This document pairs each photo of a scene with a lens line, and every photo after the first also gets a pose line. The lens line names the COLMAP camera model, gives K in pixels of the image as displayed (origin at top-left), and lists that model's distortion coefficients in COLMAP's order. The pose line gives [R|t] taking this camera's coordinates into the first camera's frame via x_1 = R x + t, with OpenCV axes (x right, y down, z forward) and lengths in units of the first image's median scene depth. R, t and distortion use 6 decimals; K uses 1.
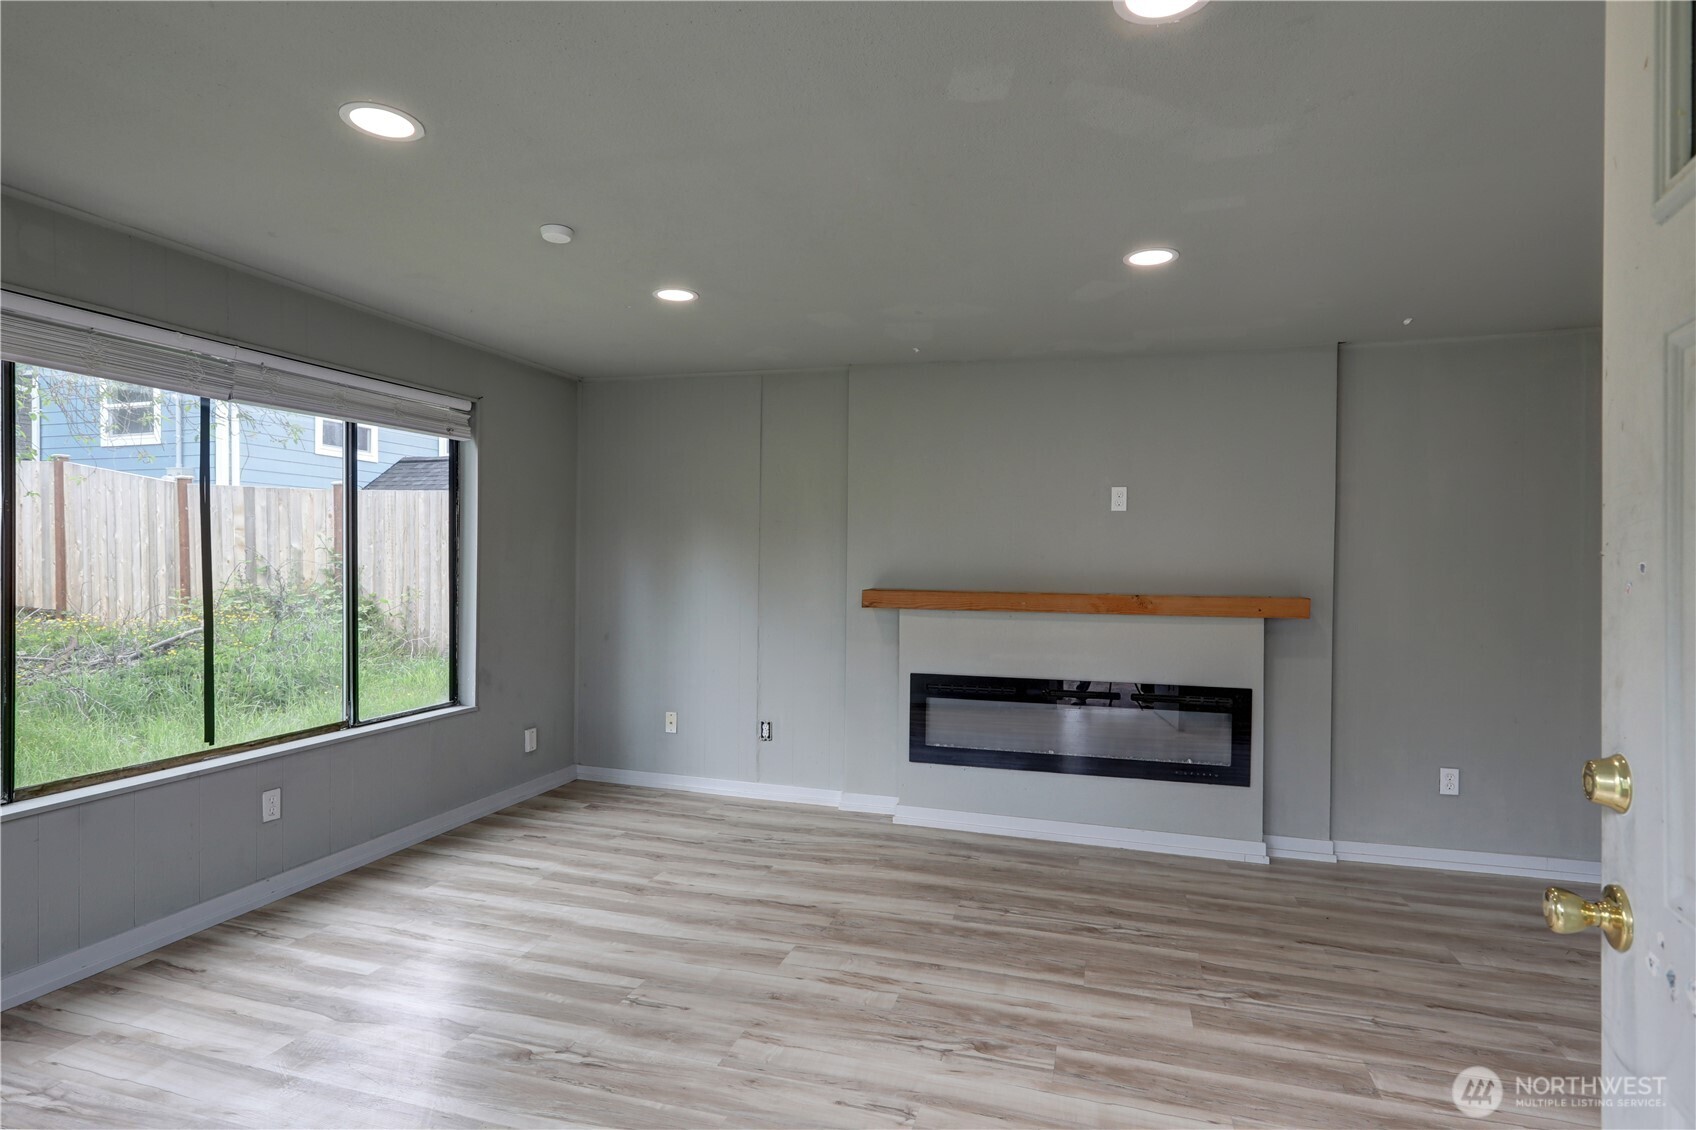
lens RADIAL K [[889.2, 0, 851.6], [0, 889.2, 561.8], [0, 0, 1]] dist [-0.001449, 0.001813]
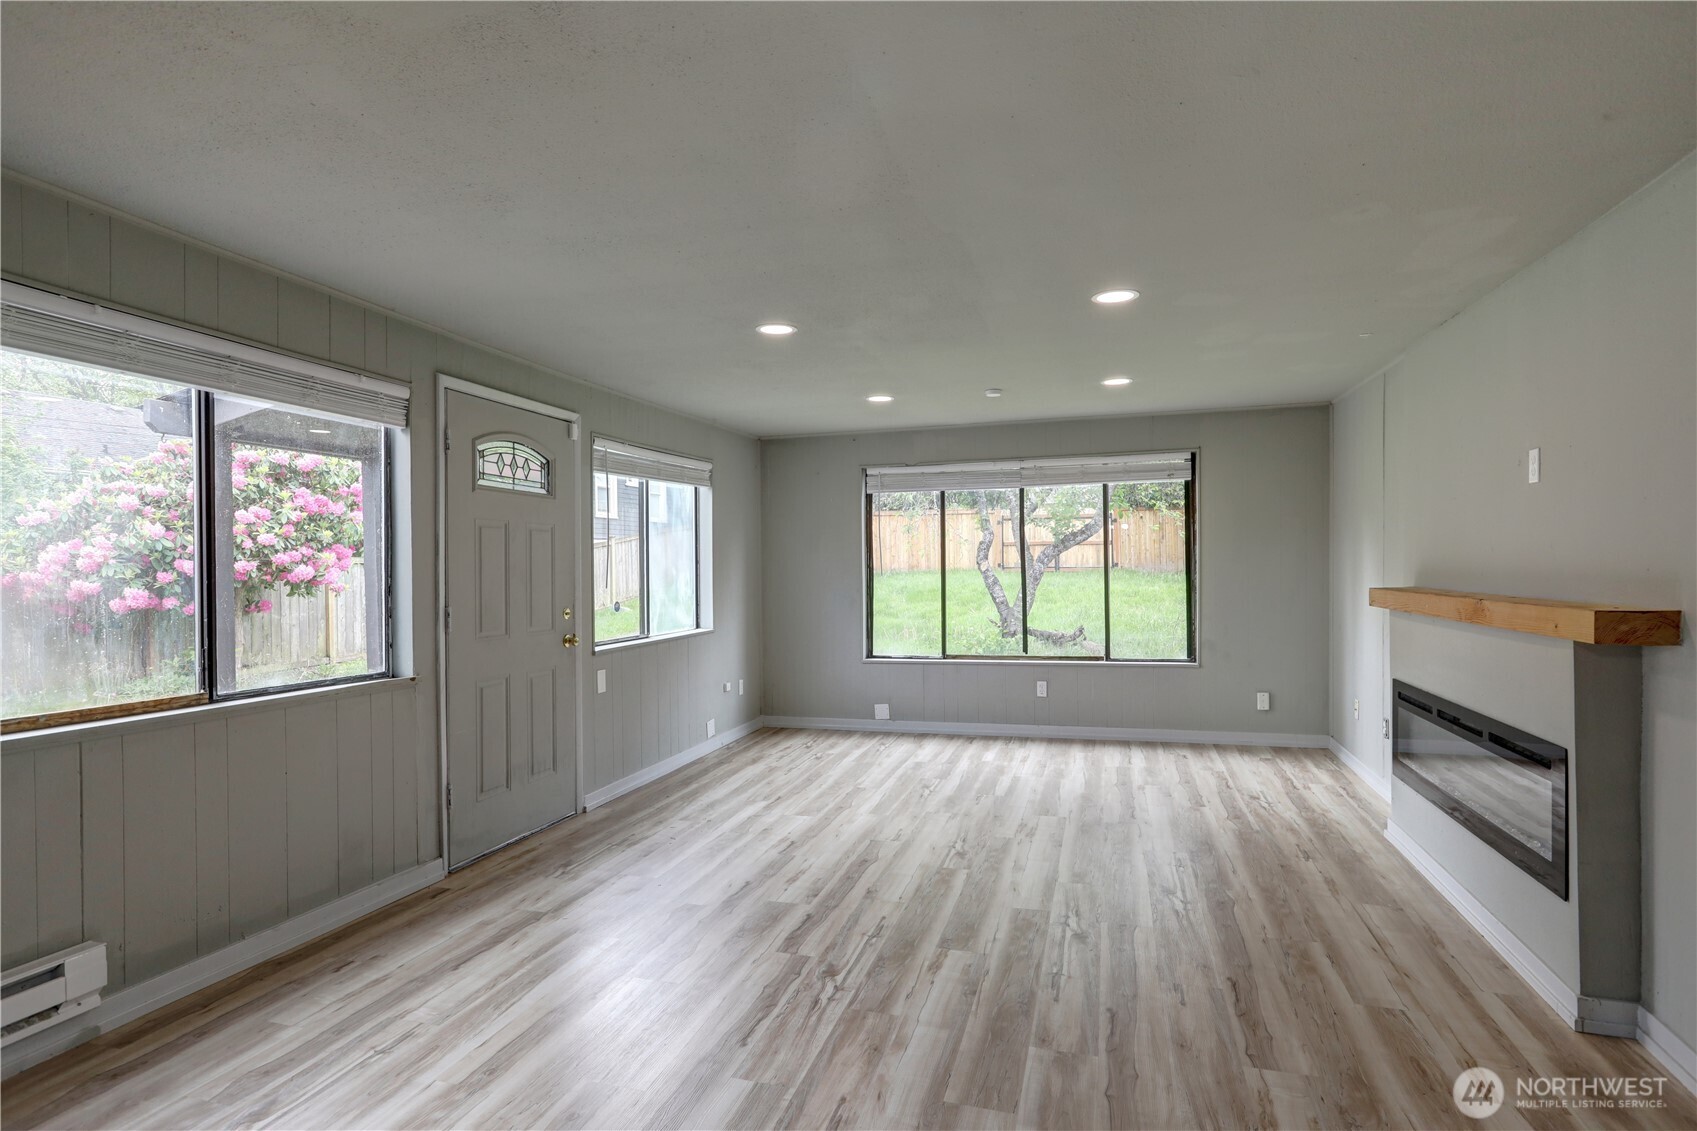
lens RADIAL K [[895.2, 0, 848.0], [0, 895.2, 571.2], [0, 0, 1]] dist [0.001533, 0.000244]
pose [[-0.003302, 0.003901, -0.999987, 1.425011], [0.014650, 0.999885, 0.003852, -0.001673], [0.999887, -0.014637, -0.003358, 0.615425]]
